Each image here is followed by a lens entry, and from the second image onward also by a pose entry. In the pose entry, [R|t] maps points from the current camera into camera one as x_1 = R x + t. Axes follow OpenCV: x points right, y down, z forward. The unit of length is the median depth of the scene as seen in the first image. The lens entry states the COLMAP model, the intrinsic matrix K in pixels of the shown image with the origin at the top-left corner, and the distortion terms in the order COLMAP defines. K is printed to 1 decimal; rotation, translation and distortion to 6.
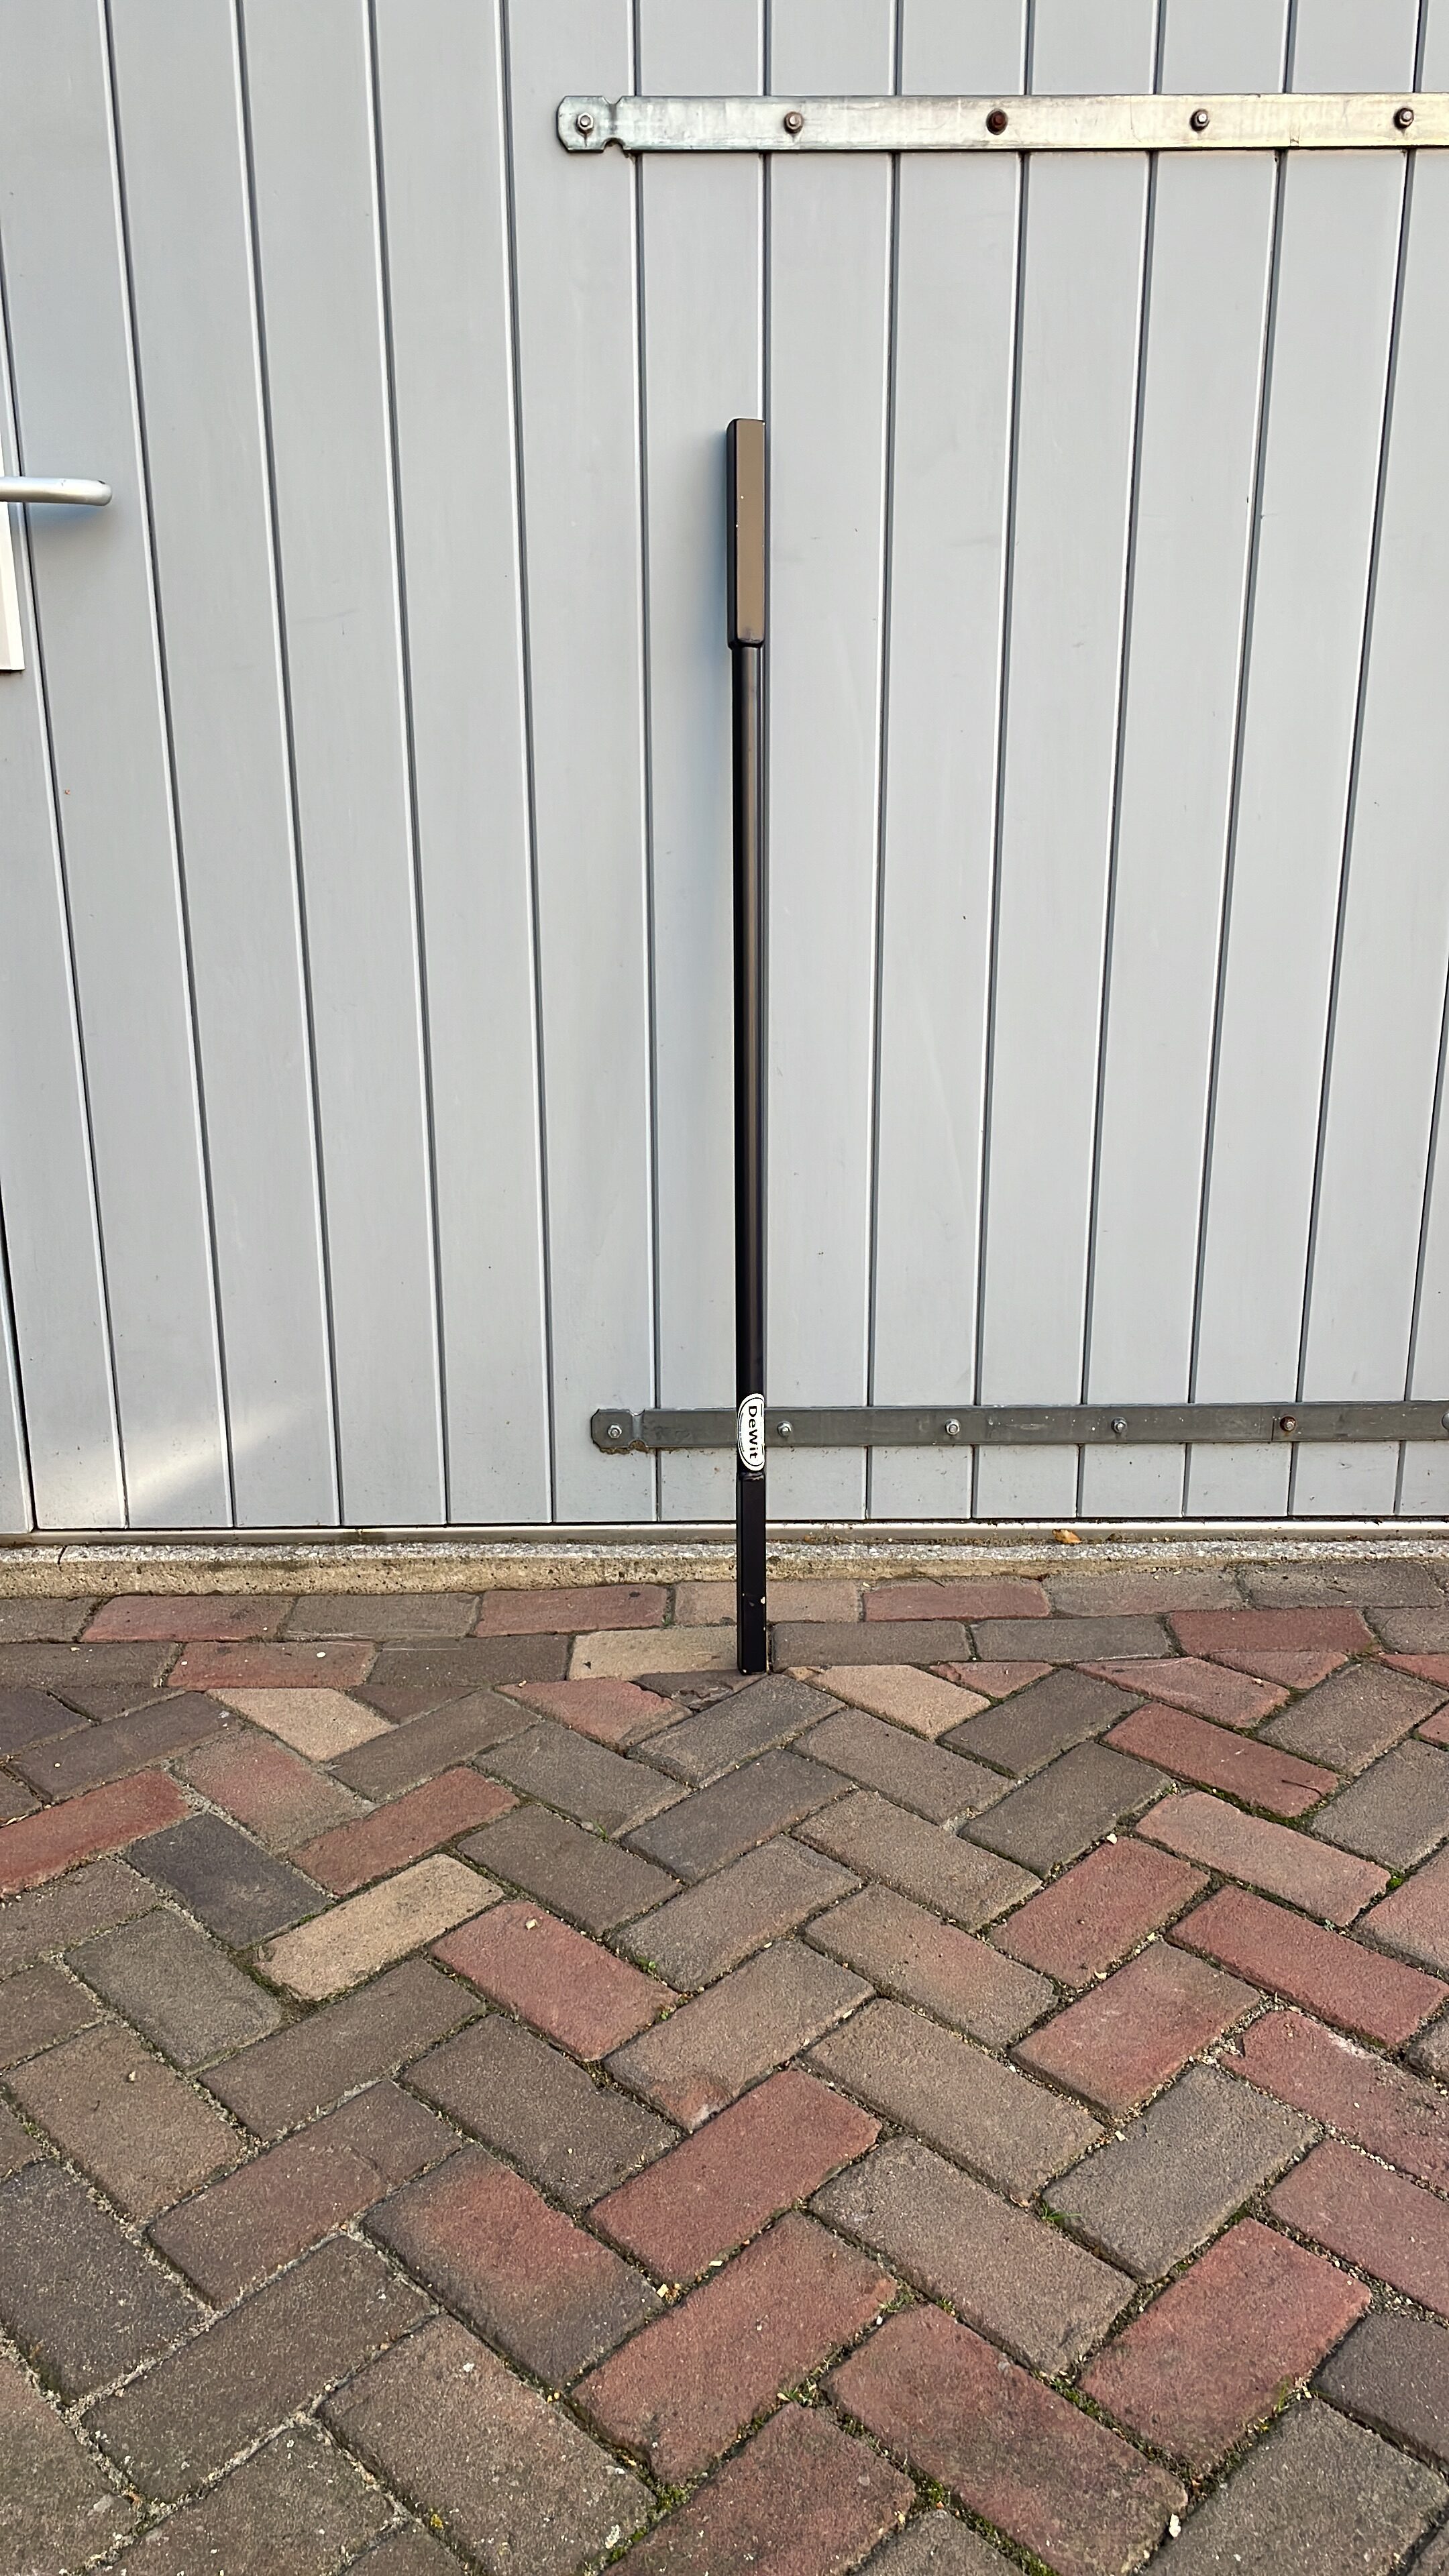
lens RADIAL K [[2051.0, 0, 722.7], [0, 2051.0, 1238.6], [0, 0, 1]] dist [0.117393, -0.200019]
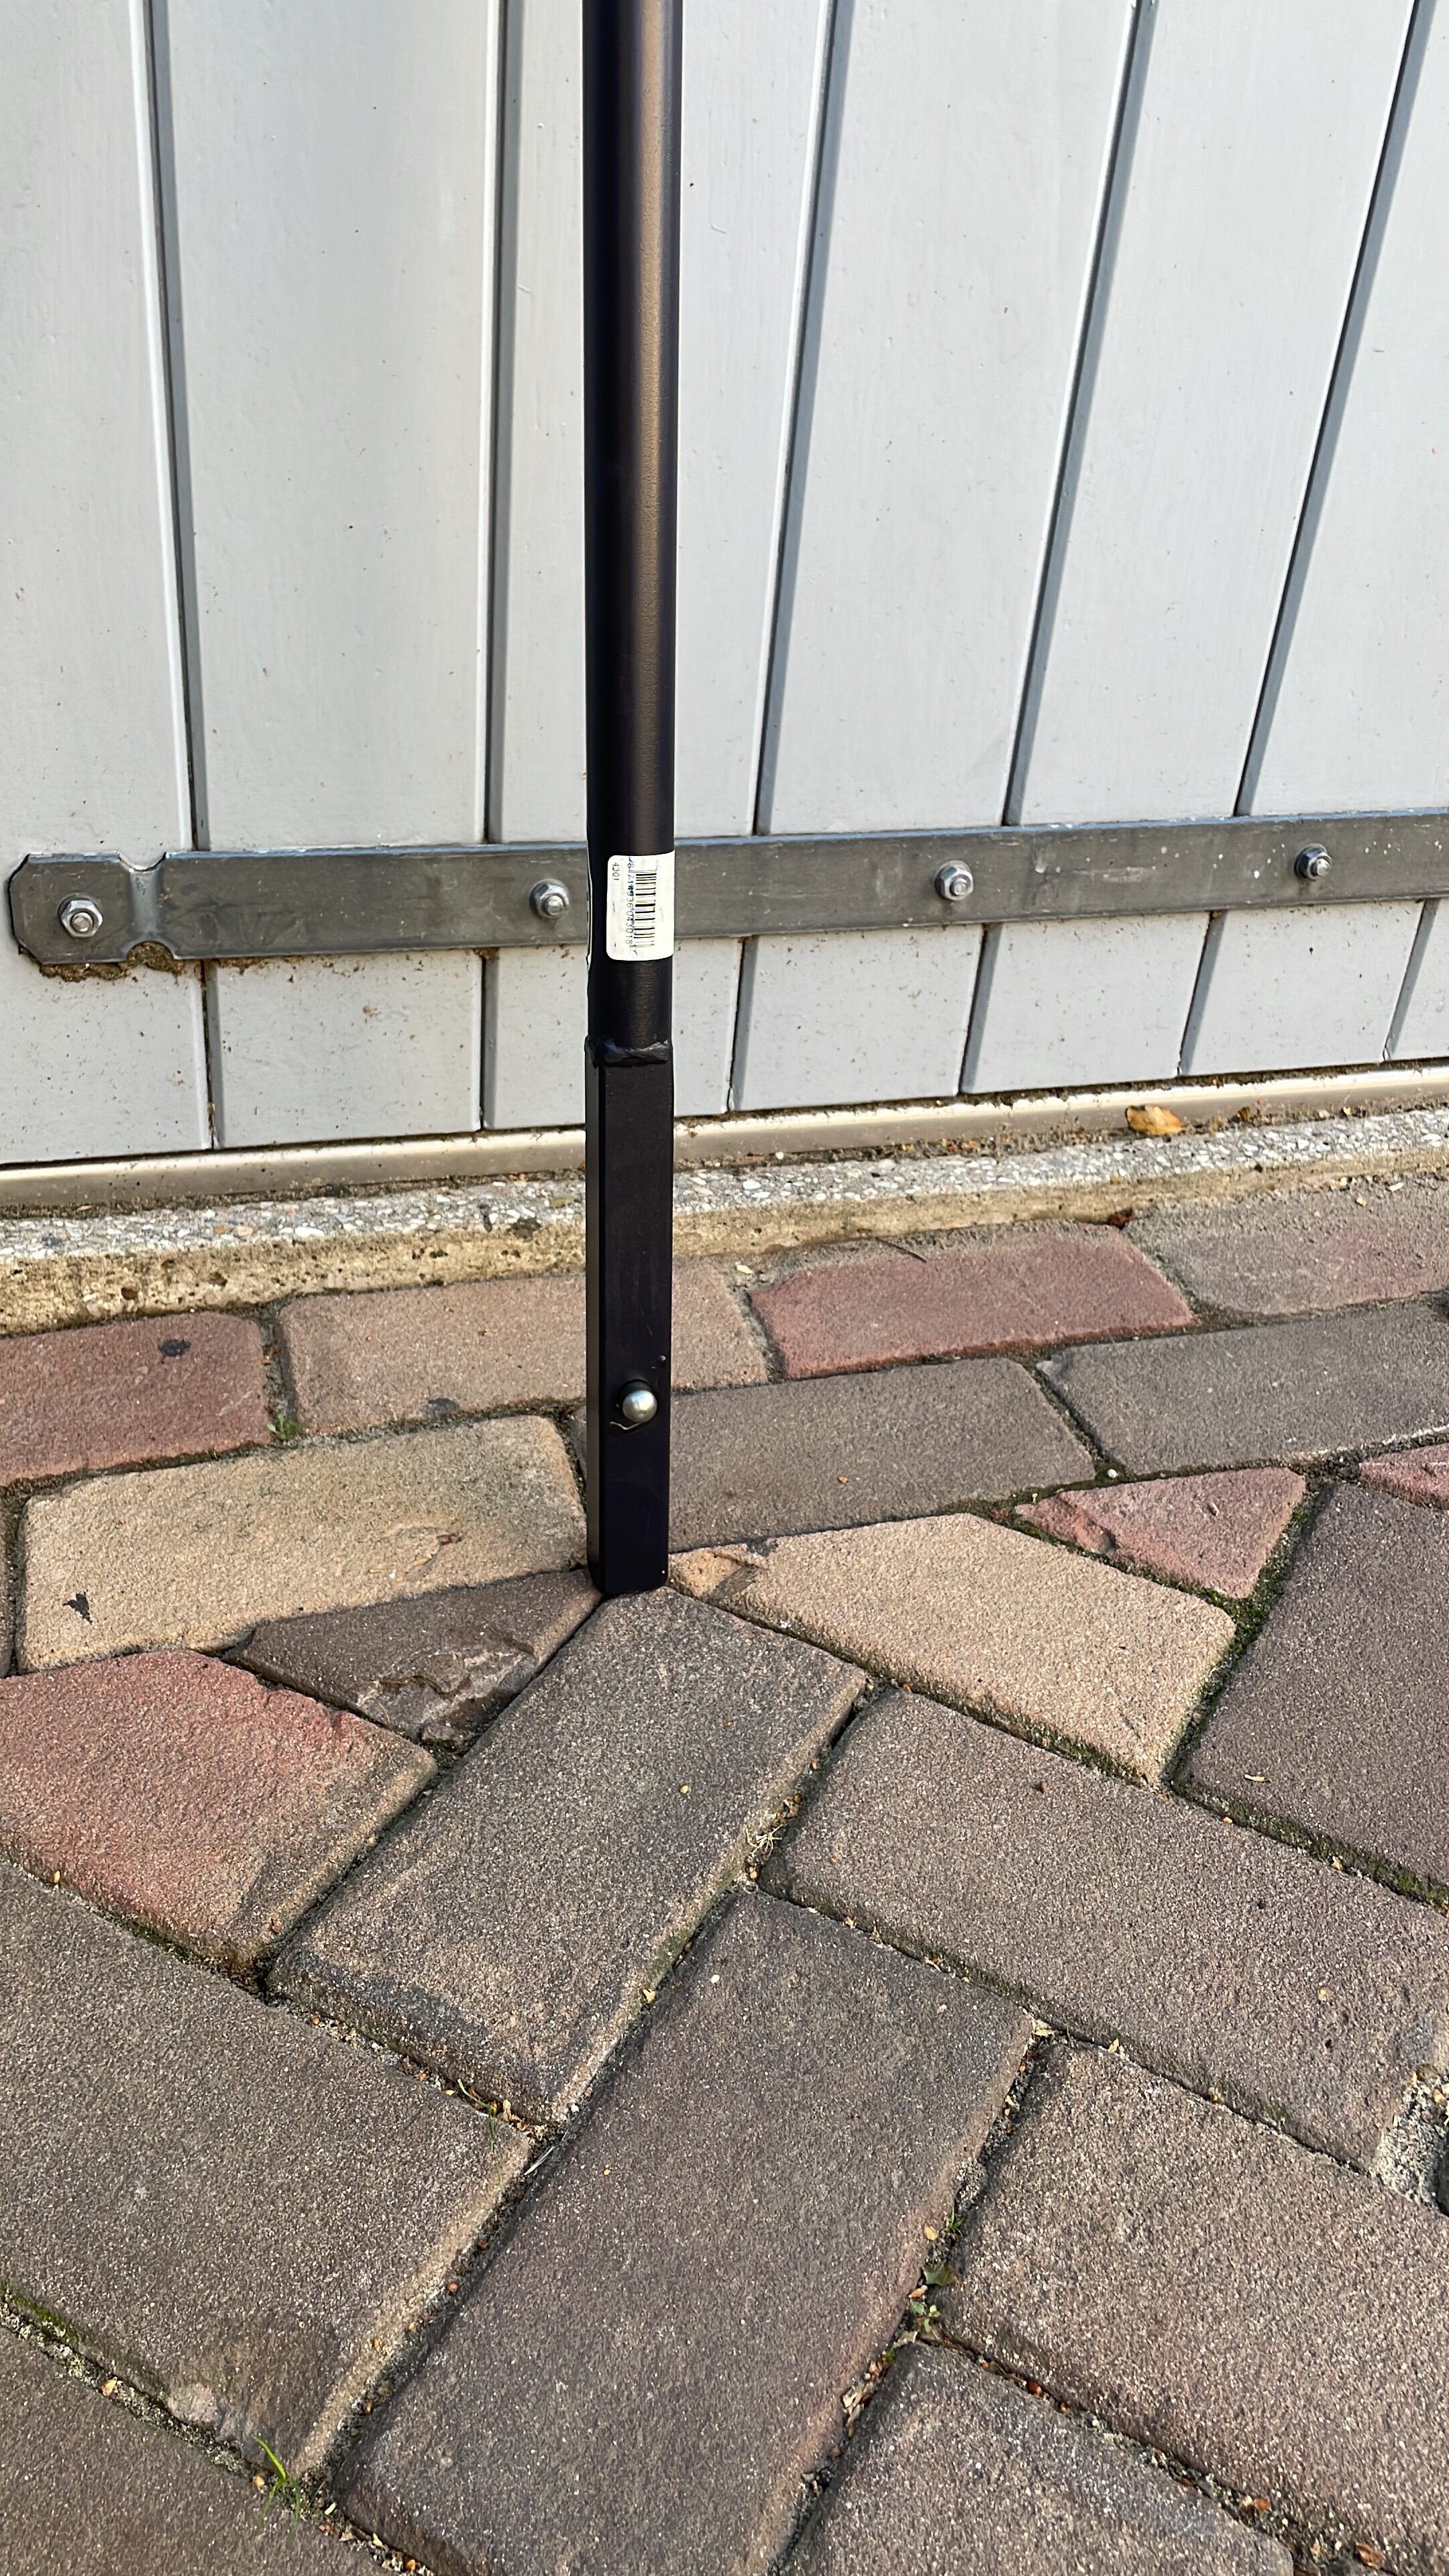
lens RADIAL K [[2051.0, 0, 722.7], [0, 2051.0, 1238.6], [0, 0, 1]] dist [0.117393, -0.200019]
pose [[0.955579, -0.076665, 0.284588, -0.052704], [0.000152, 0.965706, 0.259639, 0.053976], [-0.294734, -0.248062, 0.922820, 0.618748]]
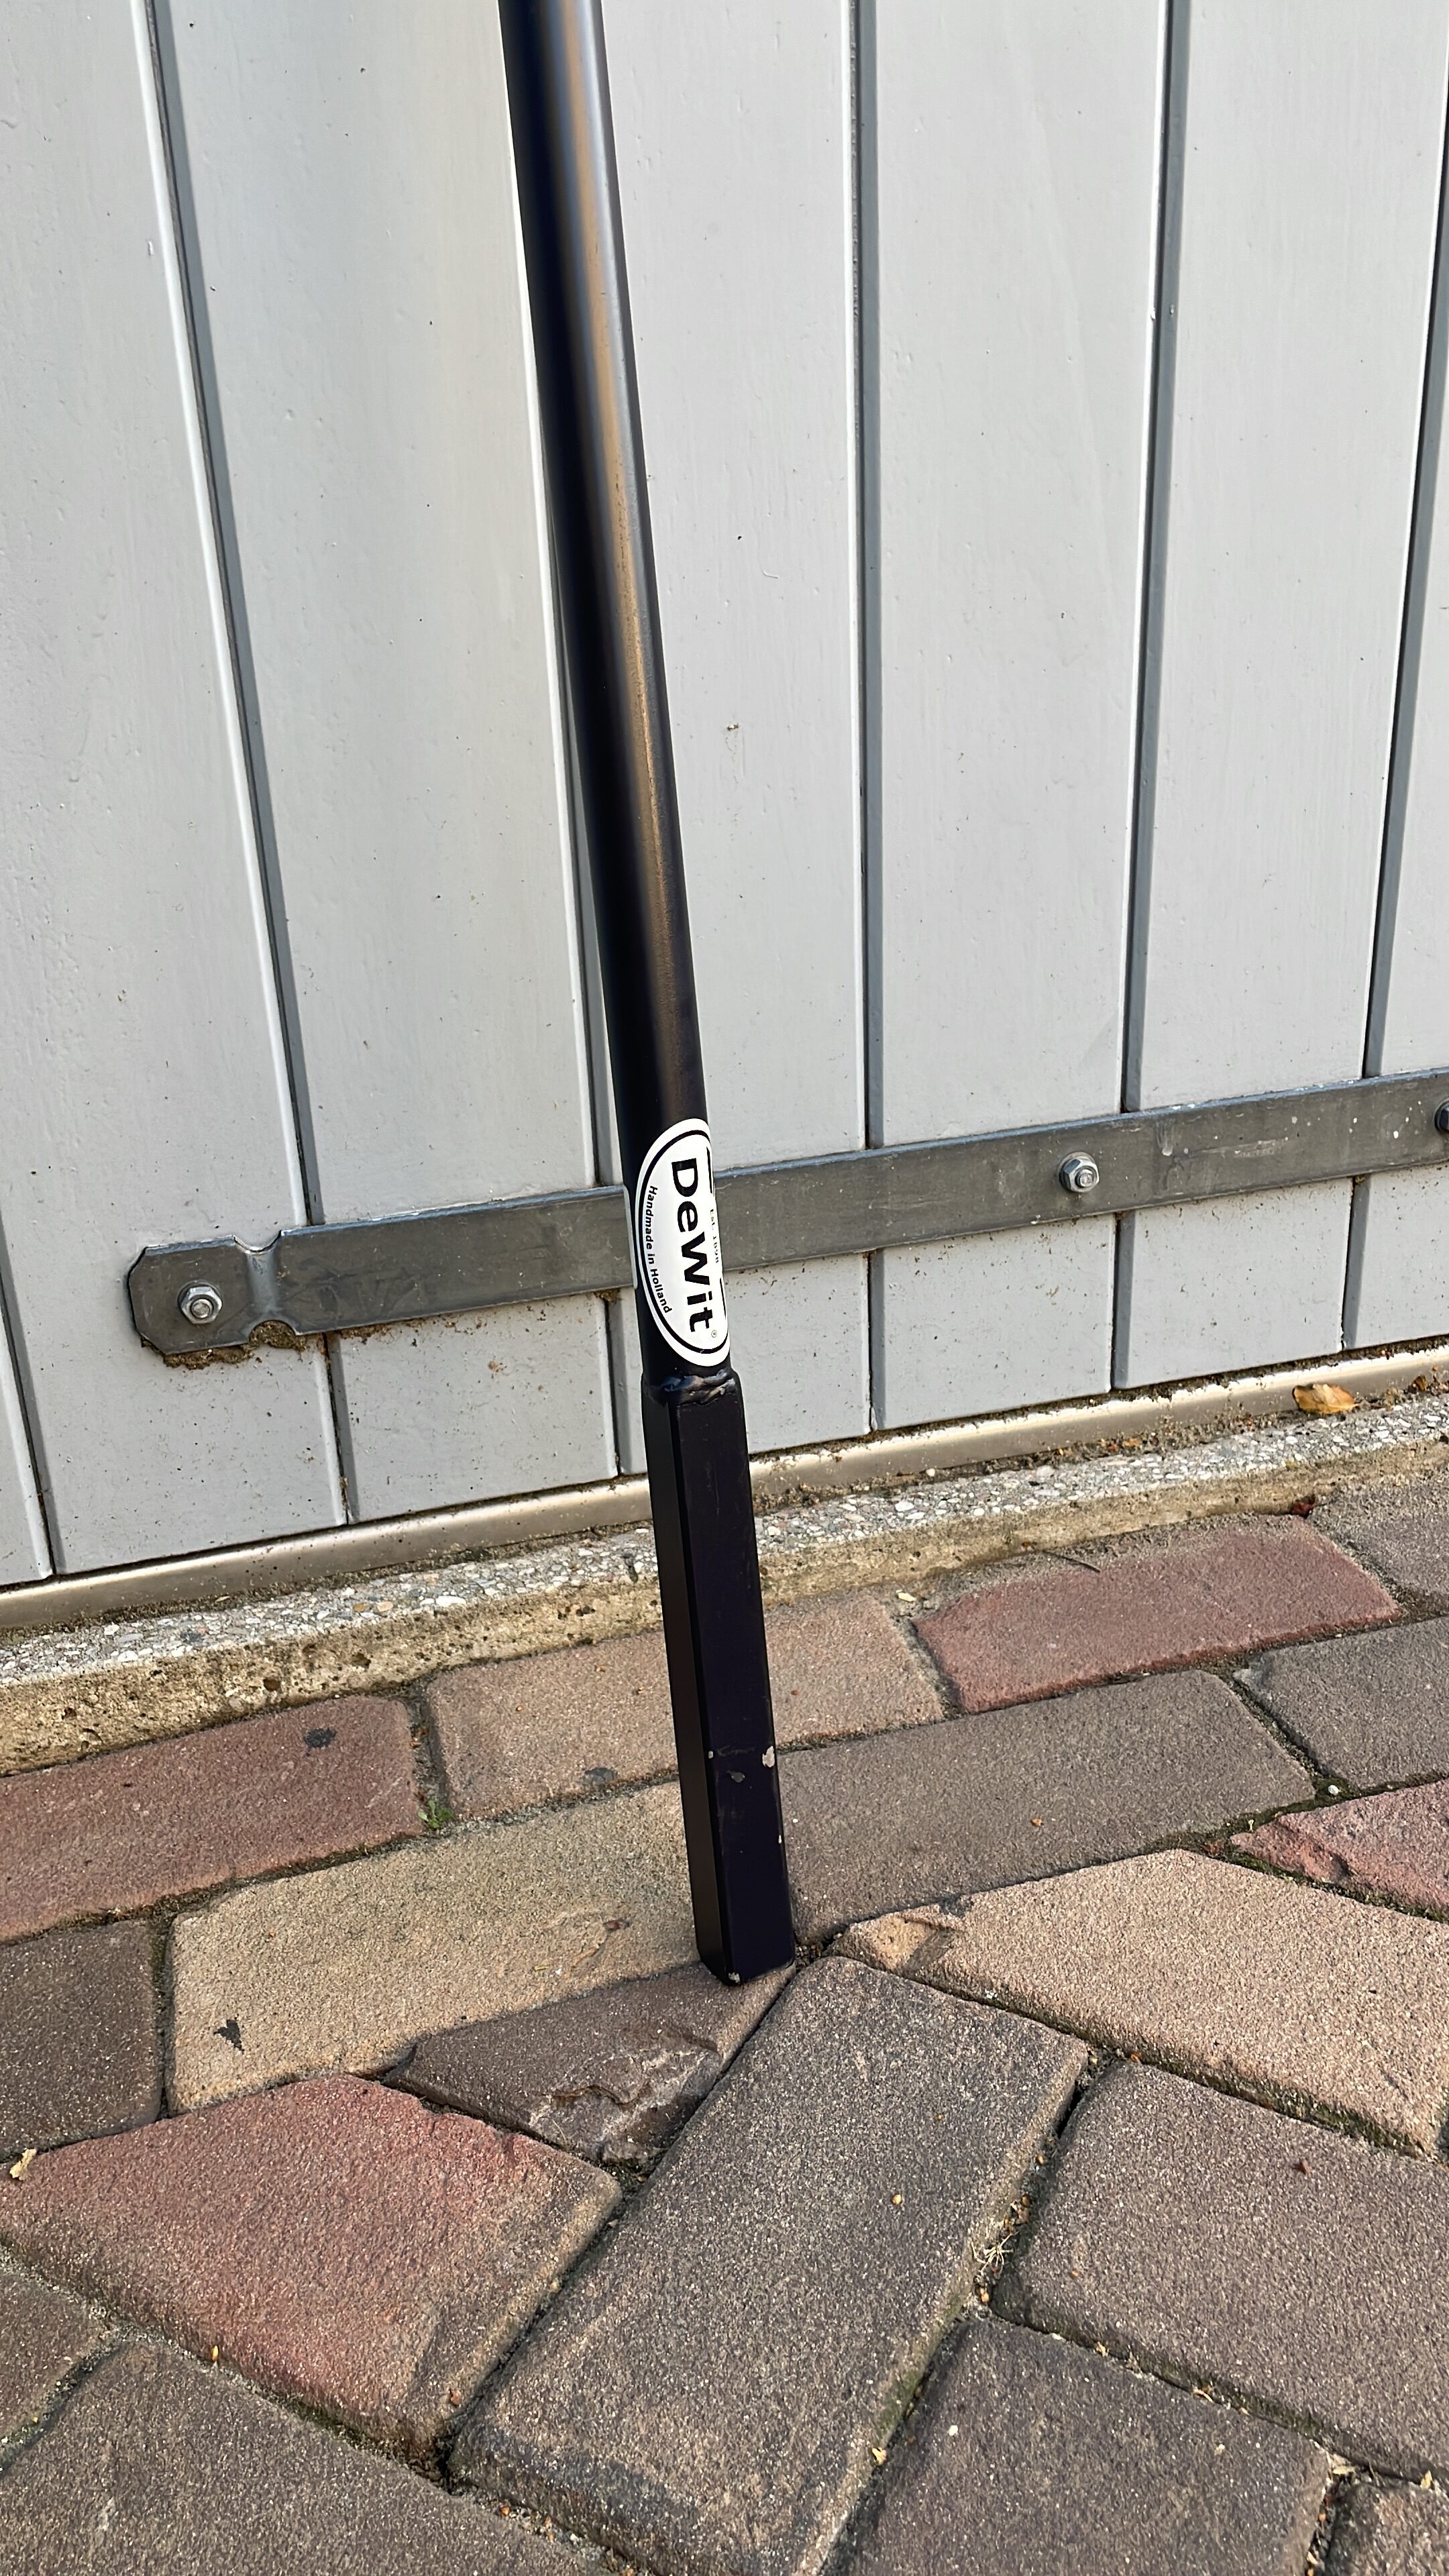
lens RADIAL K [[2058.0, 0, 723.6], [0, 2058.0, 1254.4], [0, 0, 1]] dist [0.098656, -0.128975]
pose [[0.964410, -0.133459, 0.228259, -0.045932], [0.111426, 0.988008, 0.106890, 0.056926], [-0.239787, -0.077652, 0.967715, 0.630569]]
